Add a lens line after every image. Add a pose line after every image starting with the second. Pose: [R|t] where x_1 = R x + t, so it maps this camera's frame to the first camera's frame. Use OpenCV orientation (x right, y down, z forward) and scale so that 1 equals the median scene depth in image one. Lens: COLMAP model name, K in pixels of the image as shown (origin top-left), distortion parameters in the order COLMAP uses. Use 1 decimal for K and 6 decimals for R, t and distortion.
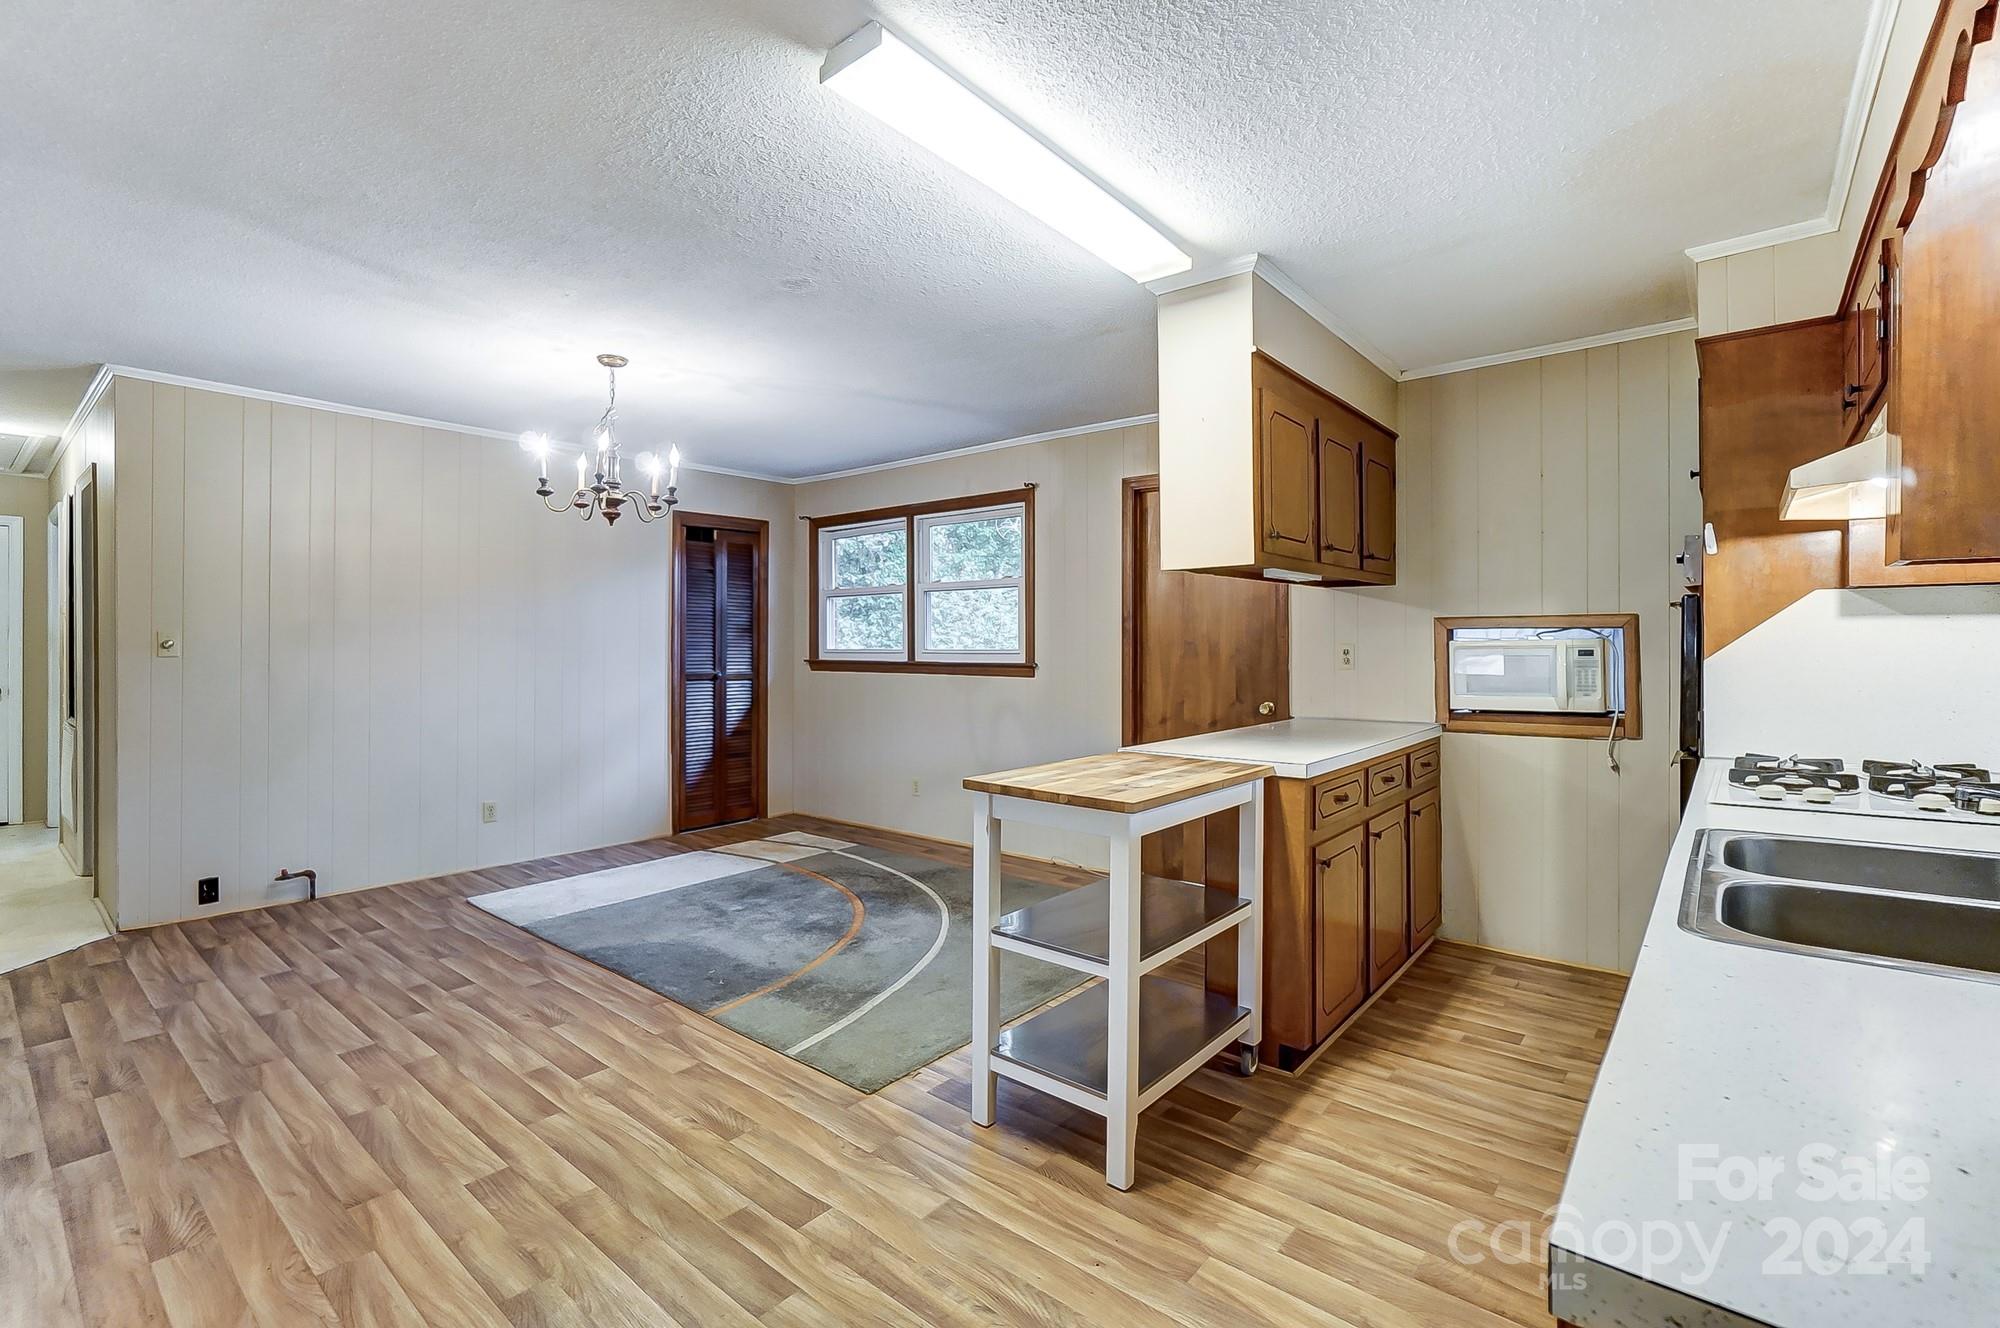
lens RADIAL K [[901.5, 0, 987.5], [0, 901.5, 640.2], [0, 0, 1]] dist [-0.001682, 0.009129]
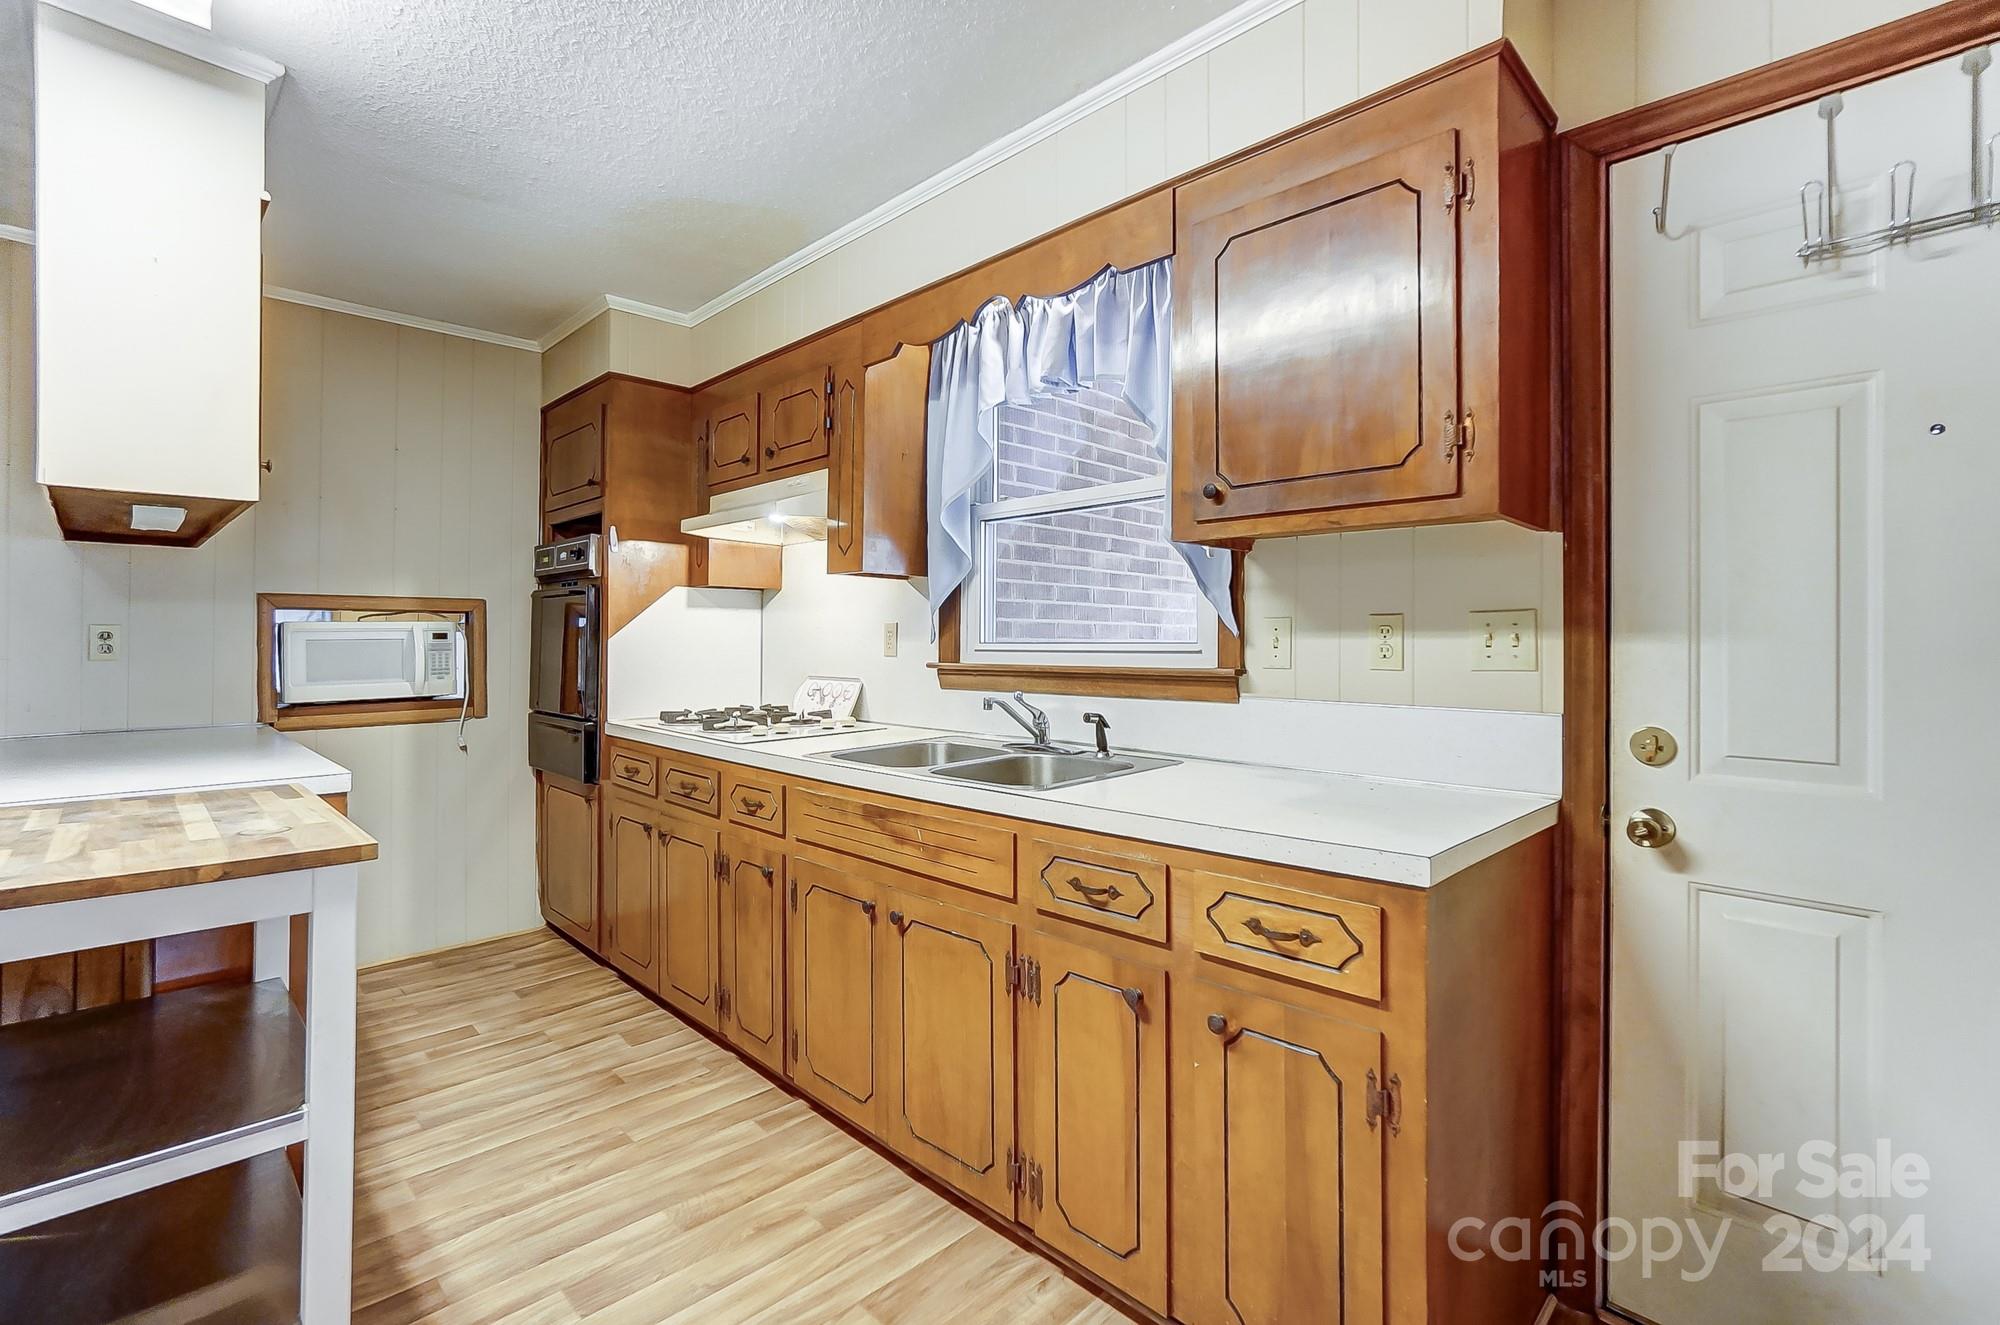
lens RADIAL K [[901.7, 0, 1017.0], [0, 901.7, 634.0], [0, 0, 1]] dist [-0.017063, 0.000068]
pose [[0.081886, 0.008007, 0.996610, -0.229515], [-0.006190, 0.999953, -0.007525, 0.014579], [-0.996622, -0.005553, 0.081932, 0.244183]]
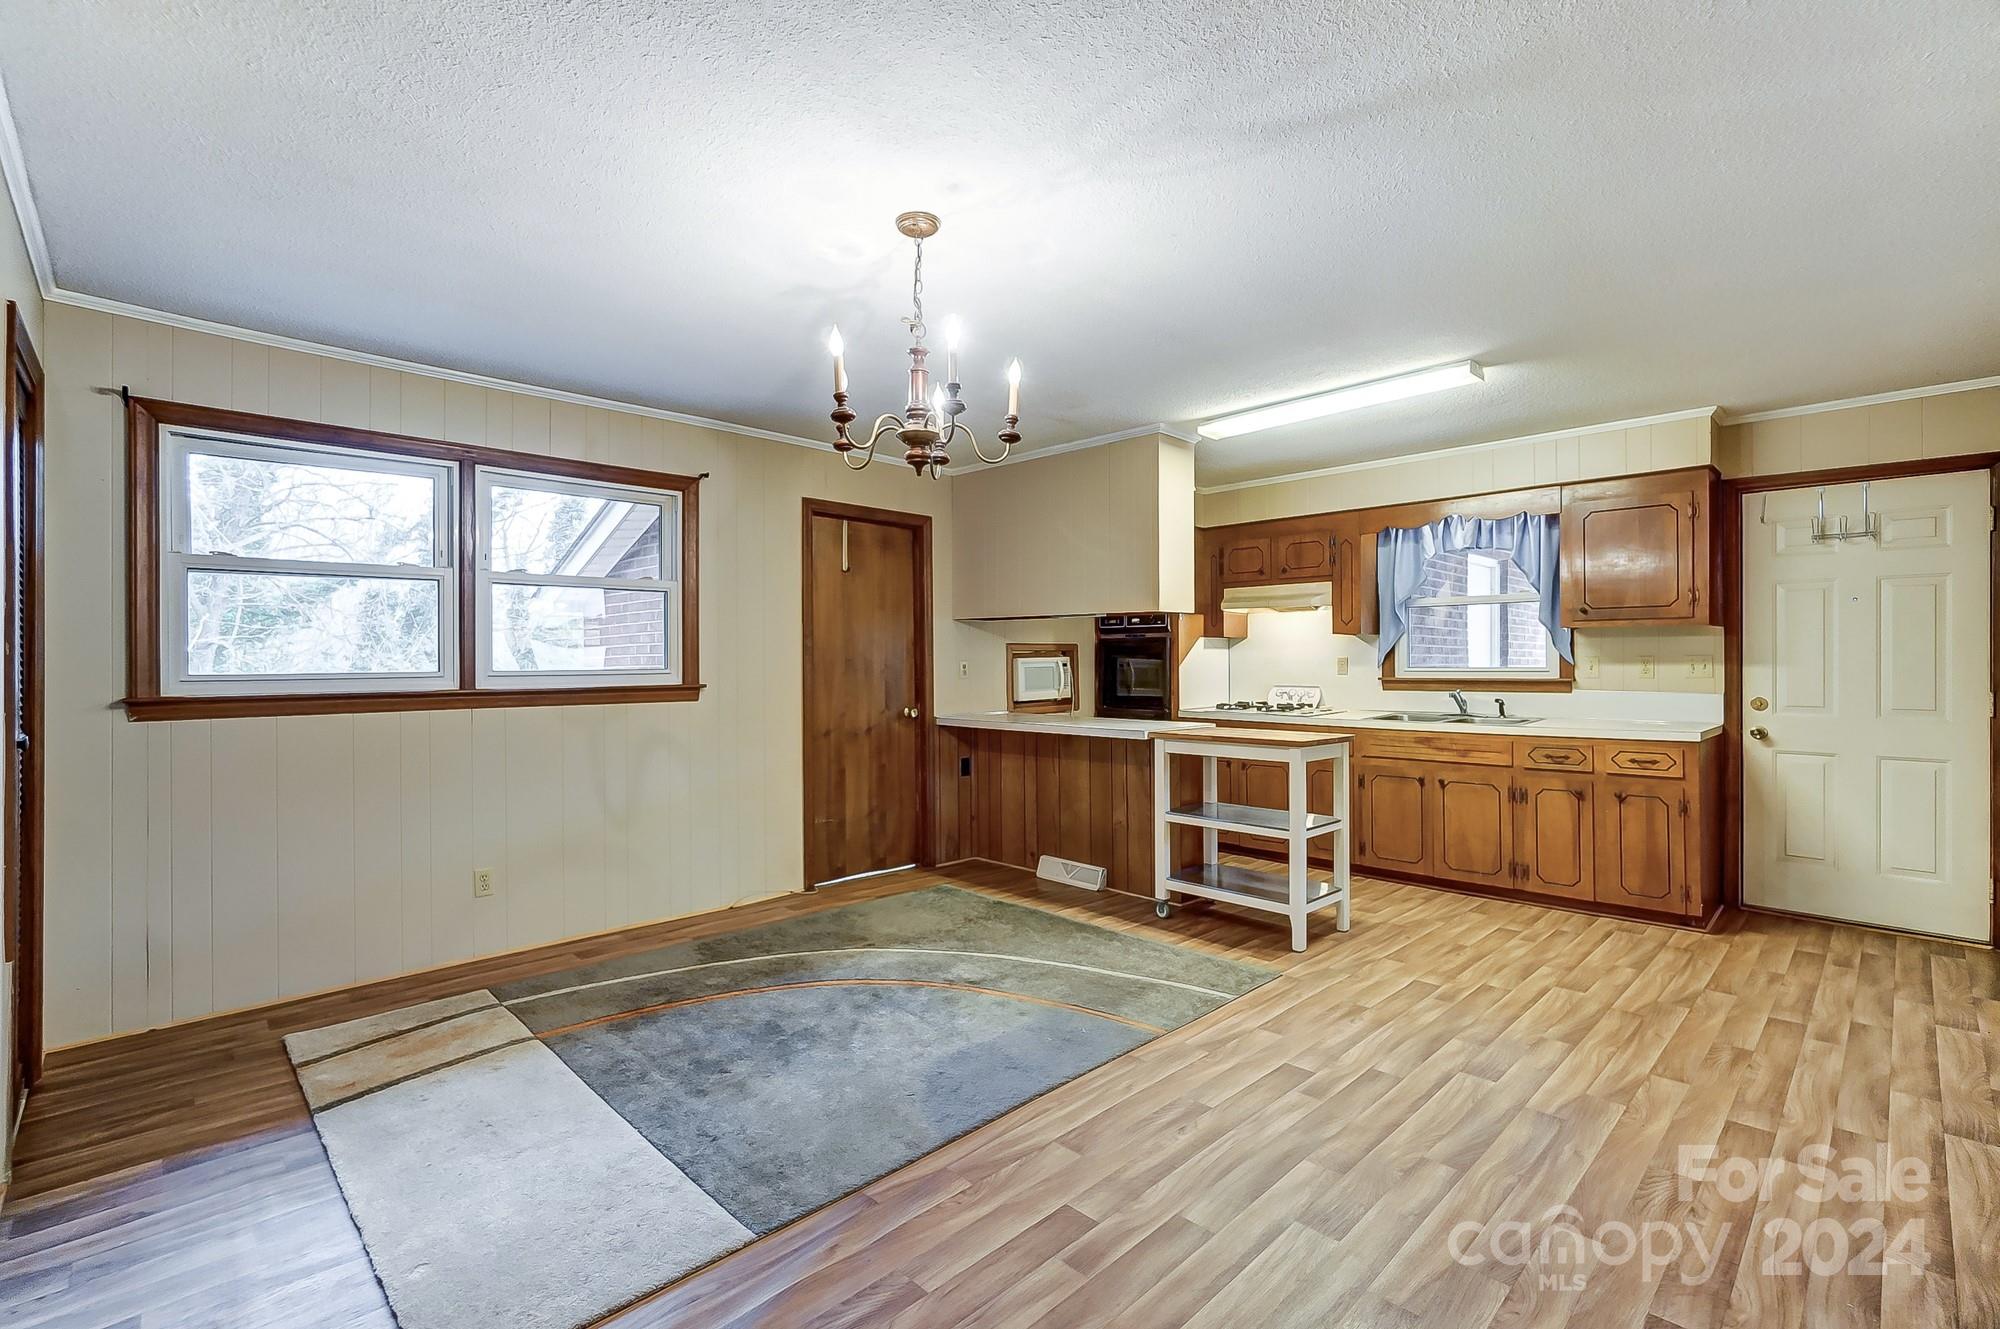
lens RADIAL K [[908.7, 0, 1009.6], [0, 908.7, 659.1], [0, 0, 1]] dist [-0.013932, -0.000043]
pose [[0.091921, -0.001867, 0.995765, -0.995181], [0.000390, 0.999998, 0.001839, 0.001030], [-0.995766, 0.000219, 0.091921, 0.807781]]
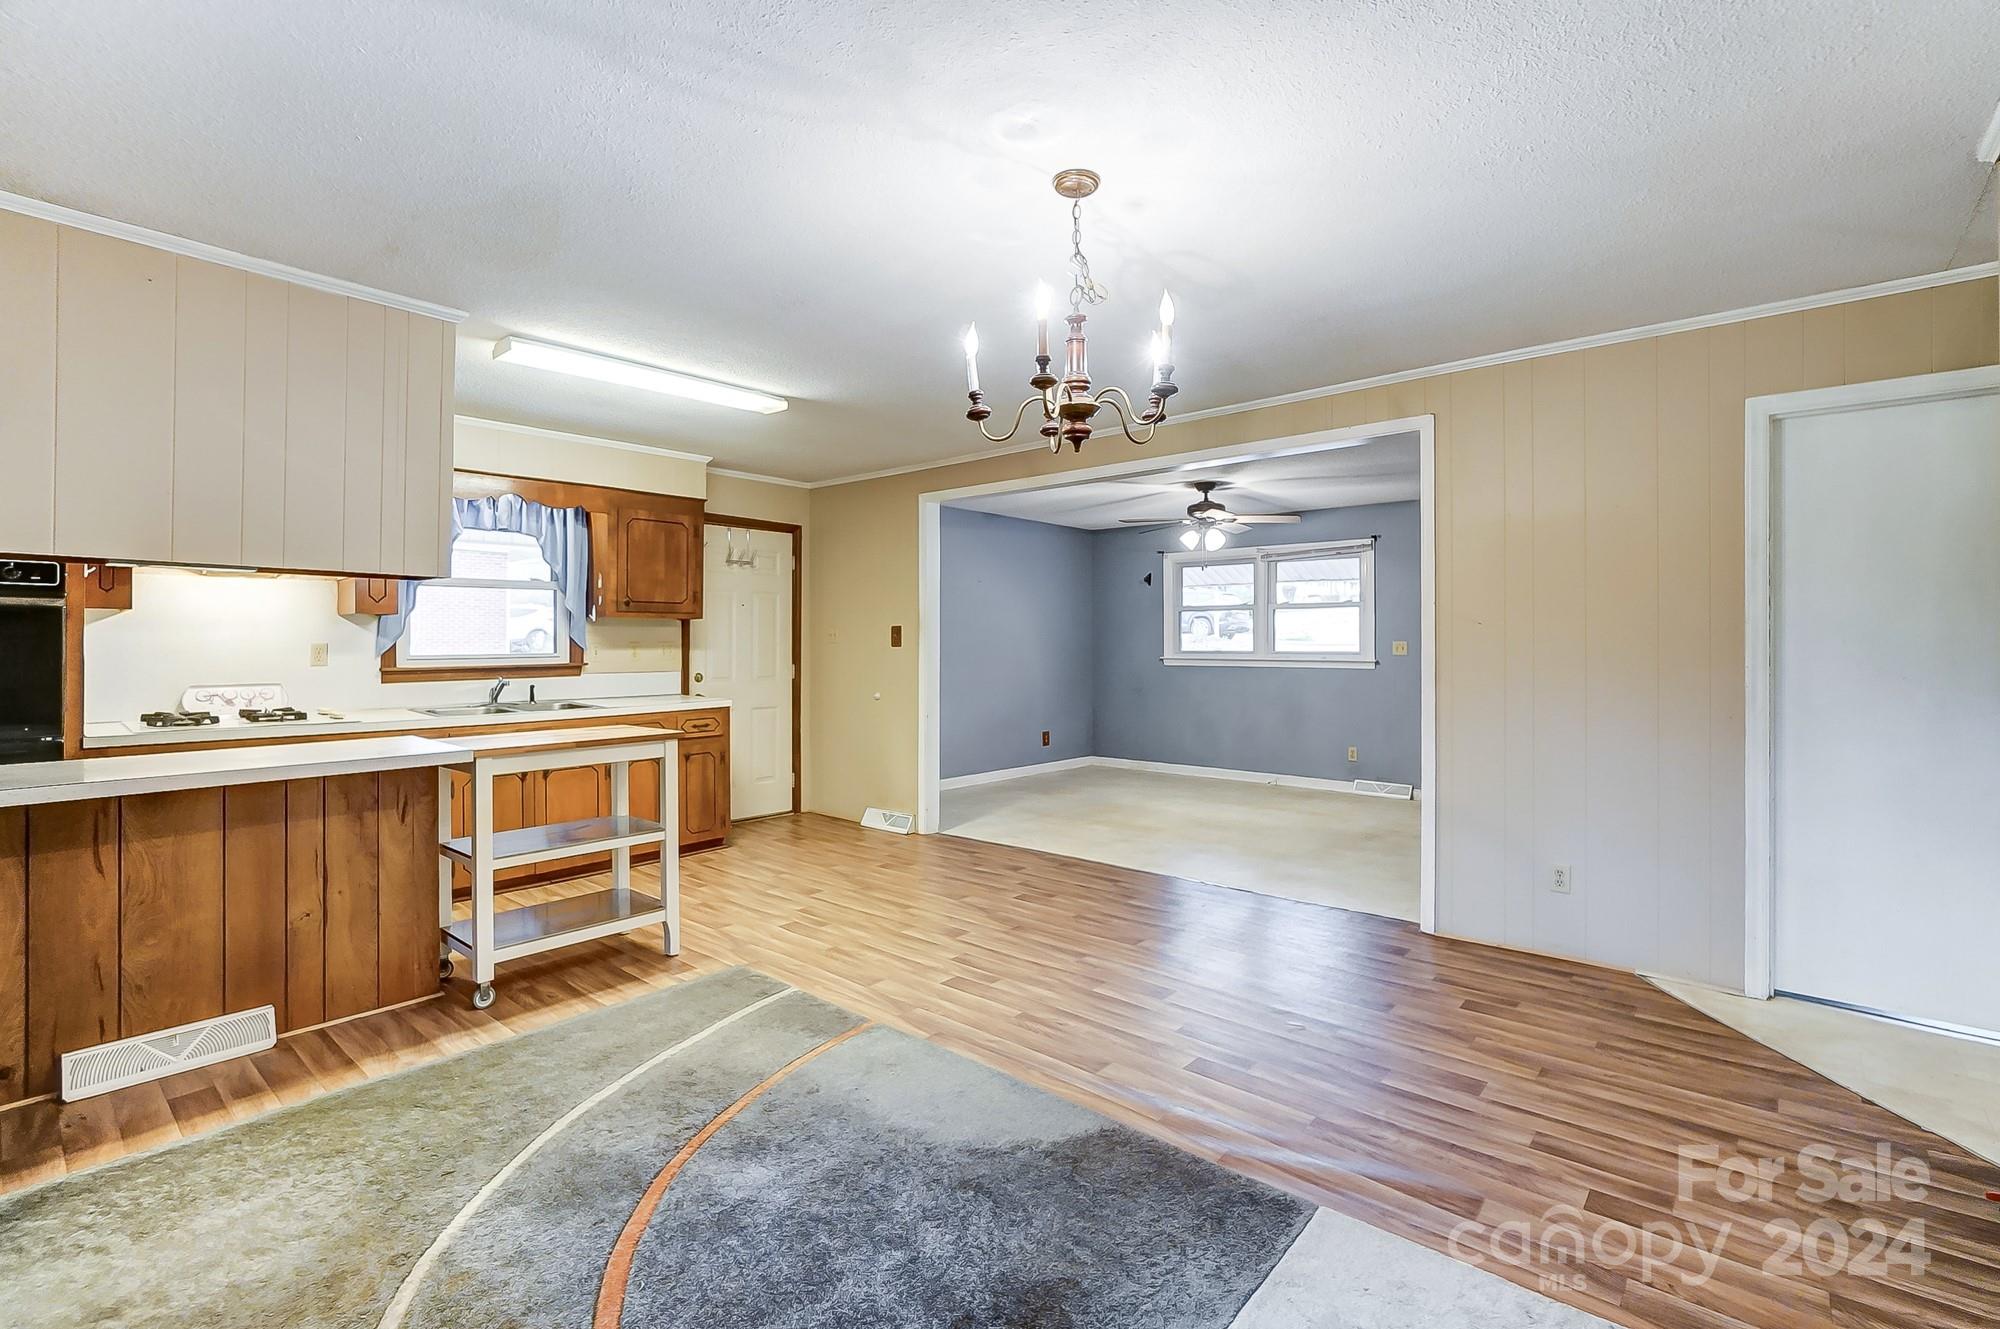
lens RADIAL K [[911.9, 0, 999.6], [0, 911.9, 579.5], [0, 0, 1]] dist [-0.000567, 0.000245]
pose [[-0.999911, 0.003472, 0.012845, -0.344915], [0.002529, 0.997351, -0.072694, 0.006582], [-0.013063, -0.072655, -0.997272, 1.521361]]
